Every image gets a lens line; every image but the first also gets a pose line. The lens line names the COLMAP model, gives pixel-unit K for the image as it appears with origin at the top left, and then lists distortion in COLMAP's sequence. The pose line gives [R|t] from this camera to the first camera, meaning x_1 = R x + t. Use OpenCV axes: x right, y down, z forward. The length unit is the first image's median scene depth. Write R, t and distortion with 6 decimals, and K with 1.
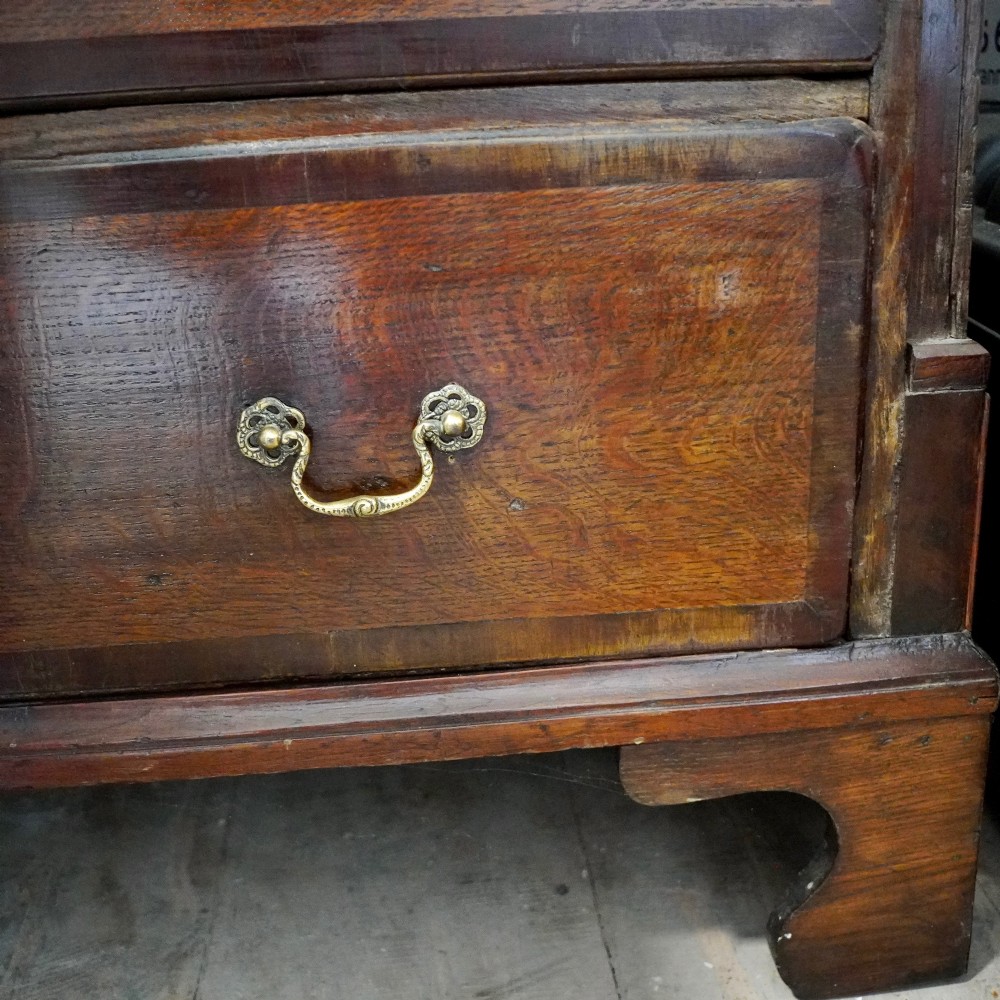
lens RADIAL K [[1319.4, 0, 500.0], [0, 1319.4, 500.0], [0, 0, 1]] dist [-0.158296, 0.102764]
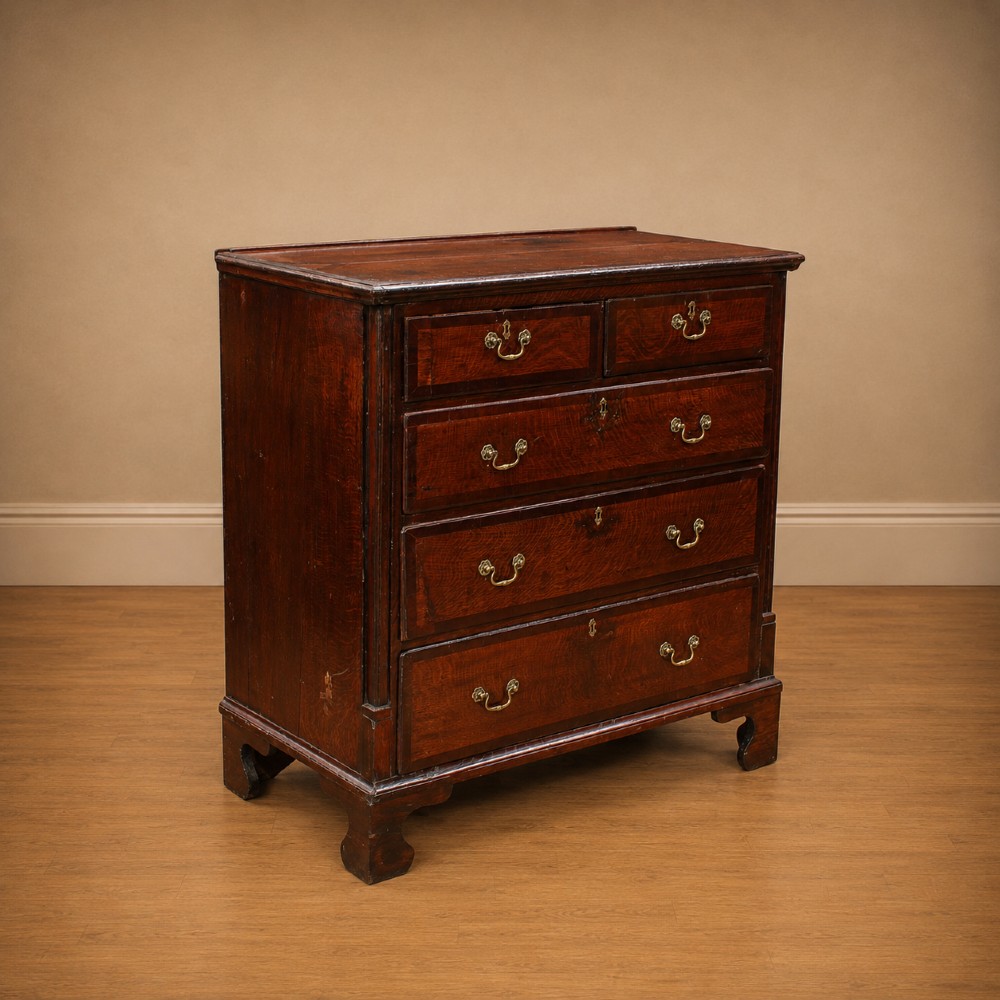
lens RADIAL K [[1882.9, 0, 500.0], [0, 1882.9, 500.0], [0, 0, 1]] dist [-0.330048, -0.019766]
pose [[0.841448, -0.080656, 0.534284, -4.306497], [0.130688, 0.989818, -0.056398, -0.284659], [-0.524295, 0.117281, 0.843422, -4.532676]]
